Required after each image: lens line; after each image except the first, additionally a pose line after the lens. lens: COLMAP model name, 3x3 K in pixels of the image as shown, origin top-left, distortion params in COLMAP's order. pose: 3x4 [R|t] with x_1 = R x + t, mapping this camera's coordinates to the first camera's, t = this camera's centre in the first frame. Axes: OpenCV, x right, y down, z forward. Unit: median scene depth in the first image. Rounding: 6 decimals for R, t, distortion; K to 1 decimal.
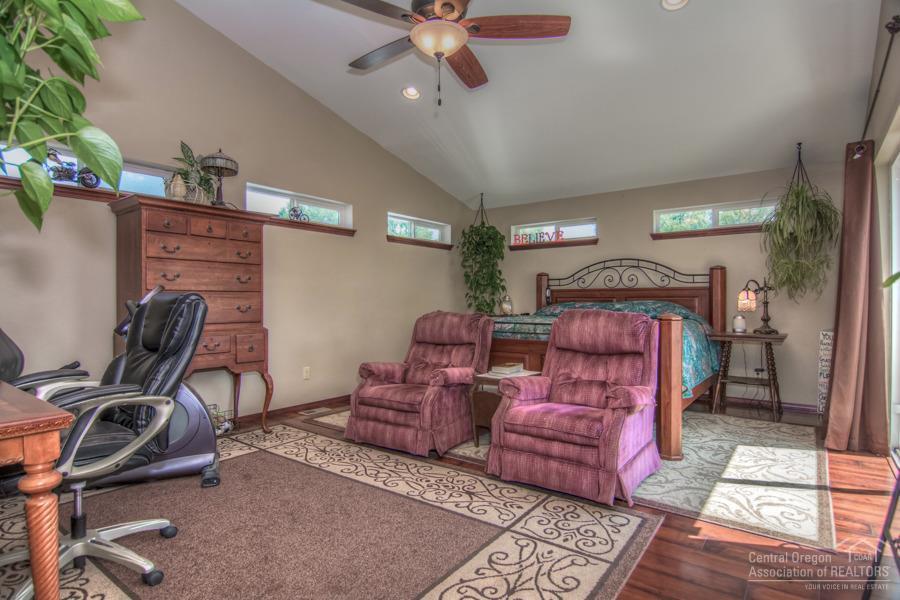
lens RADIAL K [[479.0, 0, 449.8], [0, 479.0, 300.7], [0, 0, 1]] dist [-0.011725, -0.005085]
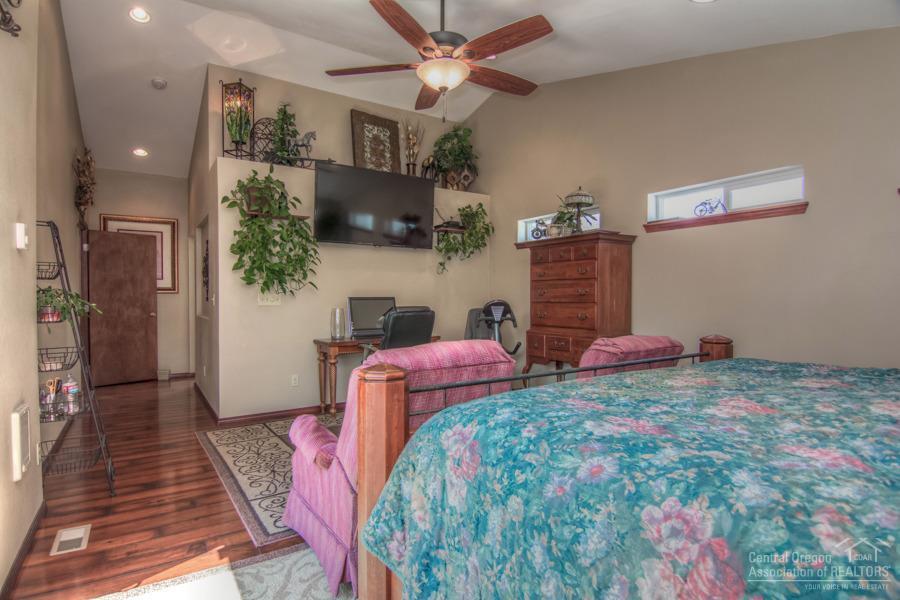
lens RADIAL K [[479.0, 0, 449.4], [0, 479.0, 300.1], [0, 0, 1]] dist [-0.011725, -0.005085]
pose [[-0.338137, 0.008588, -0.941058, 1.317102], [0.005443, 0.999959, 0.007170, -0.059506], [0.941081, -0.002697, -0.338170, 1.820414]]
